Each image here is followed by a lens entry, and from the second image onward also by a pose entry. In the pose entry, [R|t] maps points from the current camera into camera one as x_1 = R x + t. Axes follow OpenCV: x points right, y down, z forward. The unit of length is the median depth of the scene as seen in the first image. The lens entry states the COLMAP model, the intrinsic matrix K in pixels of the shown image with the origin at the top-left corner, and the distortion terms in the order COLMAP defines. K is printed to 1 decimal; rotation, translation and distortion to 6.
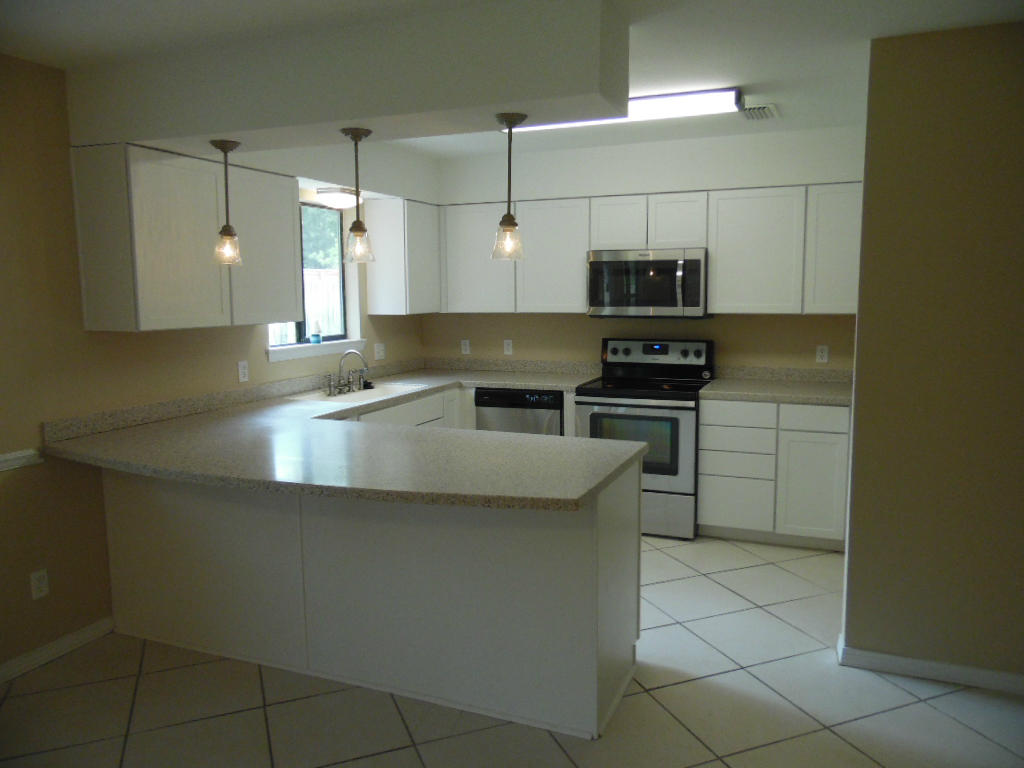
lens RADIAL K [[766.4, 0, 512.0], [0, 766.4, 384.0], [0, 0, 1]] dist [-0.032555, 0.068325]
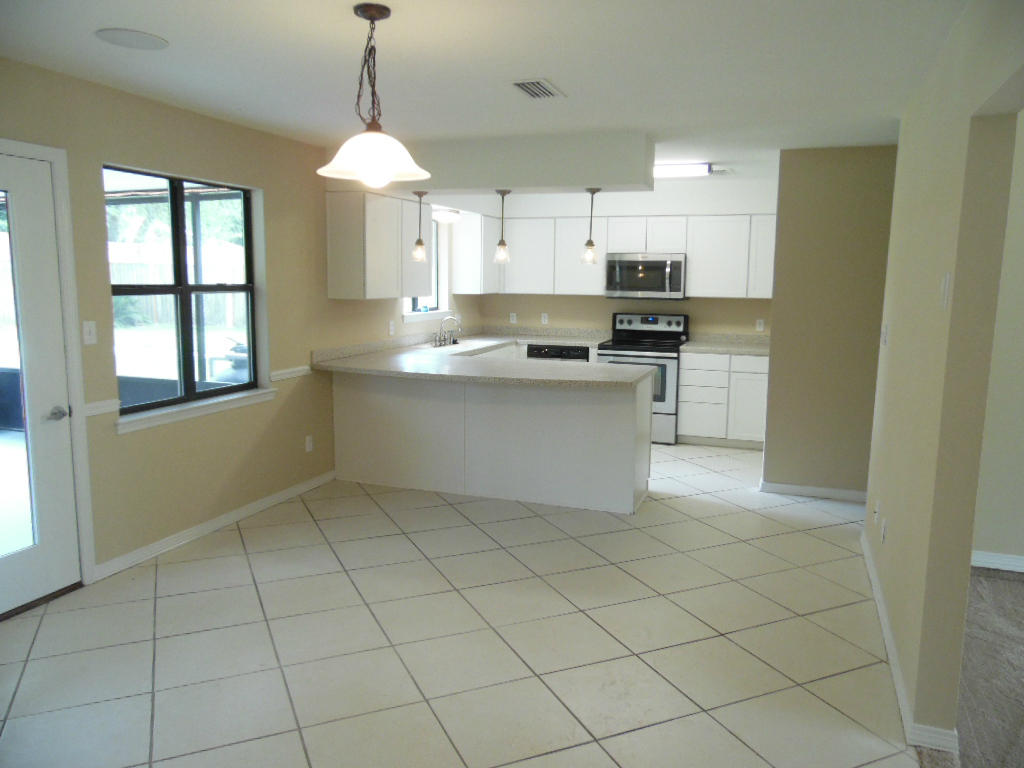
lens RADIAL K [[766.4, 0, 512.0], [0, 766.4, 384.0], [0, 0, 1]] dist [-0.032555, 0.068325]
pose [[0.998611, 0.012222, 0.051248, -0.165011], [-0.013133, 0.999761, 0.017461, 0.059351], [-0.051022, -0.018109, 0.998533, -0.504376]]
